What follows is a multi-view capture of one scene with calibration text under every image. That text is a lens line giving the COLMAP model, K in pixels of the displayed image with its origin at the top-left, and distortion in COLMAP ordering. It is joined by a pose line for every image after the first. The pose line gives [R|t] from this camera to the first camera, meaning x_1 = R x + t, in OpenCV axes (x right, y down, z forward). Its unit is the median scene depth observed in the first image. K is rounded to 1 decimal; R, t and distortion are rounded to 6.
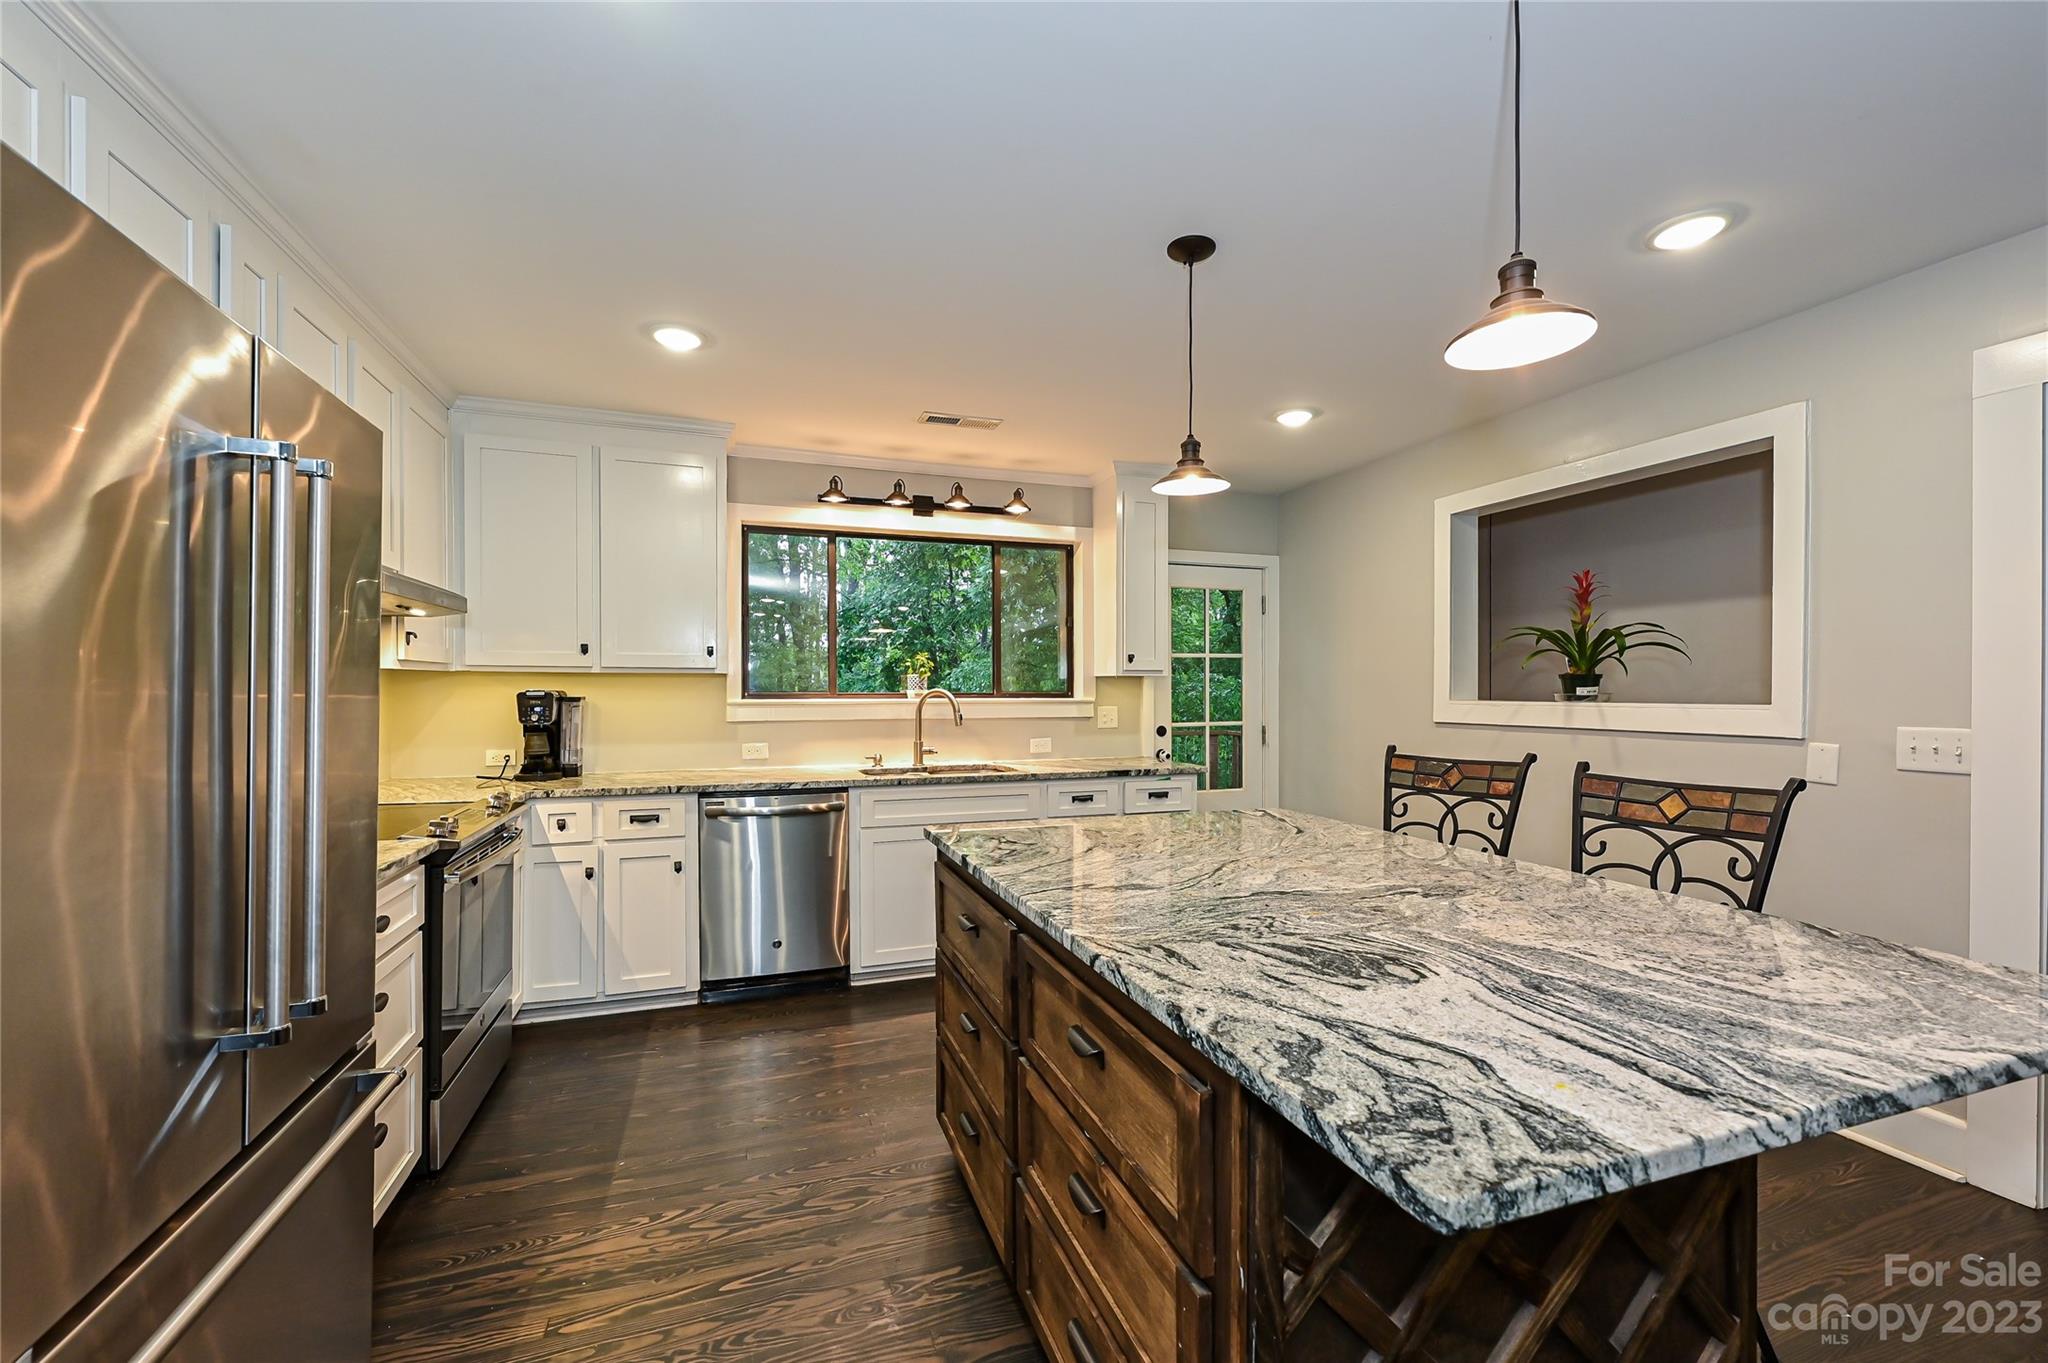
lens RADIAL K [[823.0, 0, 1023.4], [0, 823.0, 688.4], [0, 0, 1]] dist [0.001250, 0.000007]
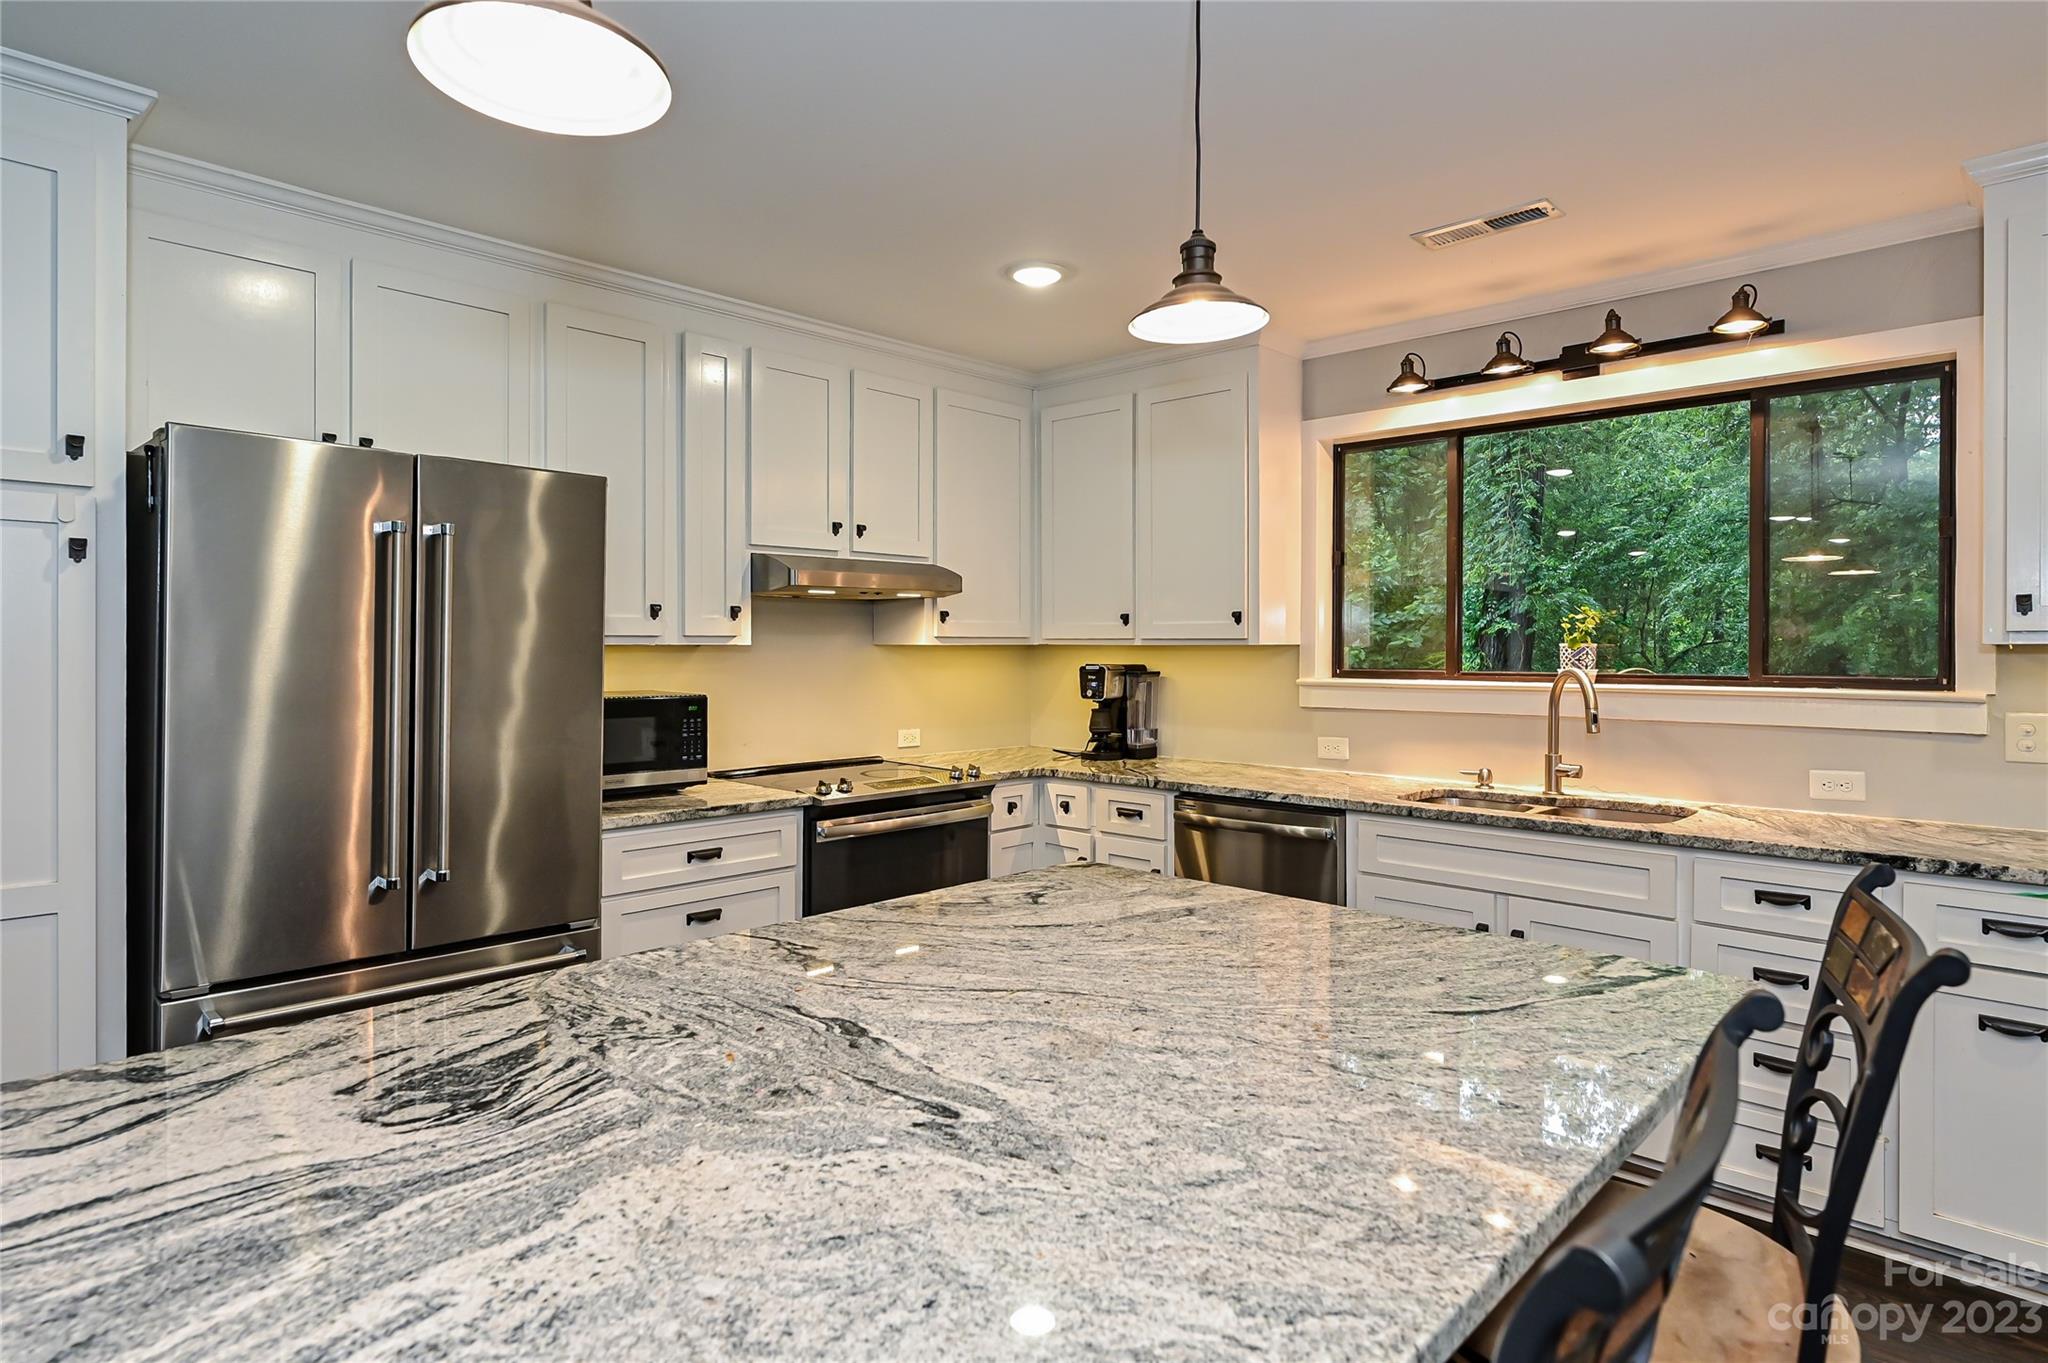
lens RADIAL K [[1101.0, 0, 1024.8], [0, 1101.0, 660.2], [0, 0, 1]] dist [-0.005506, 0.001818]
pose [[0.462084, 0.009509, -0.886785, 1.339427], [-0.002136, 0.999952, 0.009609, -0.039420], [0.886834, -0.002546, 0.462082, 0.914353]]
